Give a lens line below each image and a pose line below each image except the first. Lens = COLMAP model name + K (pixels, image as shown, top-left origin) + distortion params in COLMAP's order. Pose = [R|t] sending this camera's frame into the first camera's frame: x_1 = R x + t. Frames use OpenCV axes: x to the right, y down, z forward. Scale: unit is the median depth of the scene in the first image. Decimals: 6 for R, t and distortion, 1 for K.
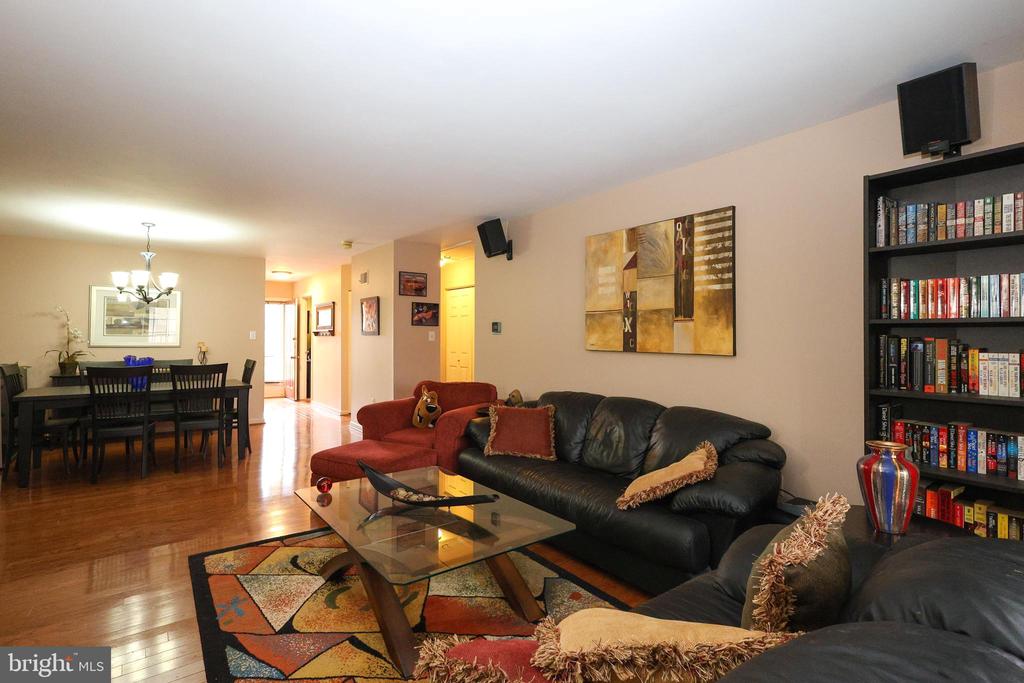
lens RADIAL K [[489.4, 0, 509.1], [0, 489.4, 337.4], [0, 0, 1]] dist [-0.000767, -0.000393]
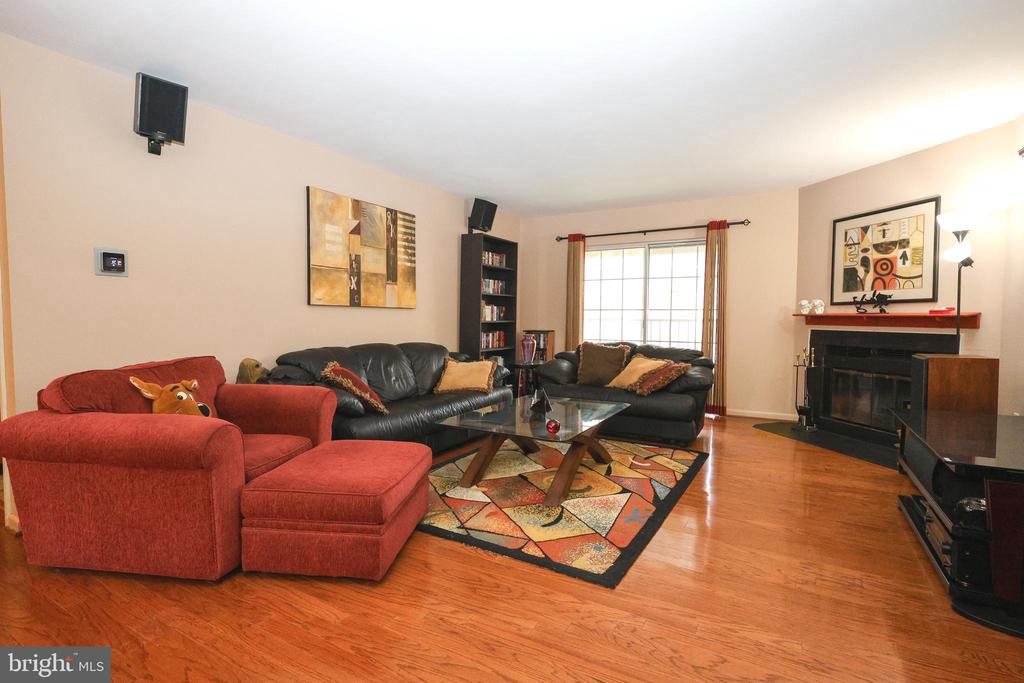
lens RADIAL K [[489.4, 0, 509.1], [0, 489.4, 337.4], [0, 0, 1]] dist [-0.000767, -0.000393]
pose [[-0.383842, -0.042358, 0.922427, -1.057759], [-0.005702, 0.999037, 0.043504, 0.055077], [-0.923381, 0.011439, -0.383714, 1.209219]]
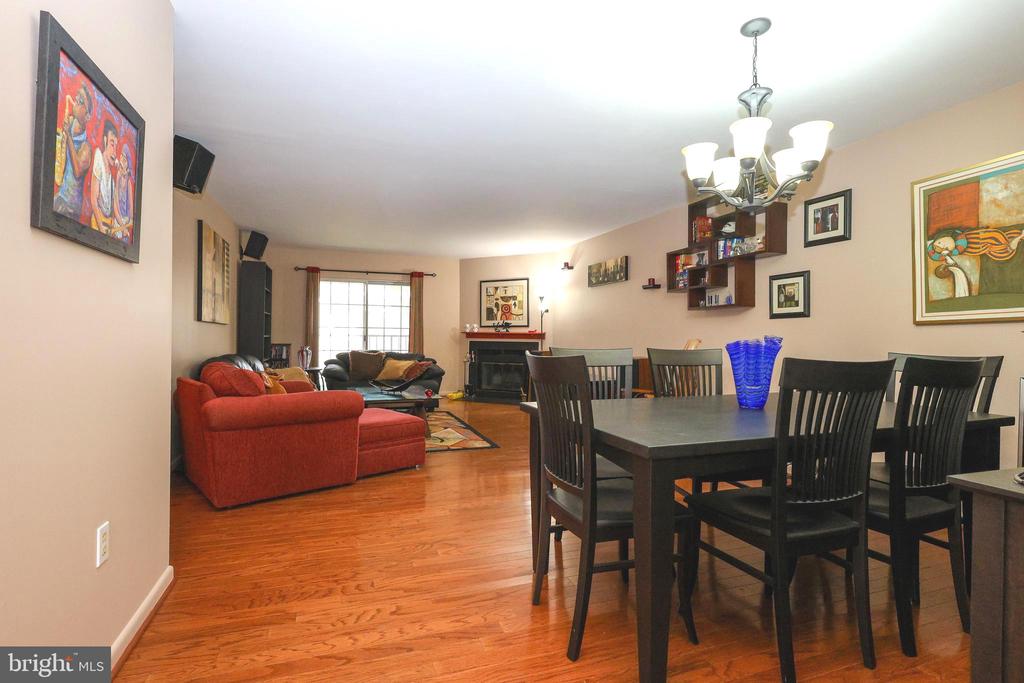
lens RADIAL K [[489.4, 0, 509.1], [0, 489.4, 337.4], [0, 0, 1]] dist [-0.000767, -0.000393]
pose [[-0.956920, -0.010958, 0.290144, -1.000340], [-0.010742, 0.999940, 0.002337, 0.063864], [-0.290152, -0.000880, -0.956980, 2.232984]]
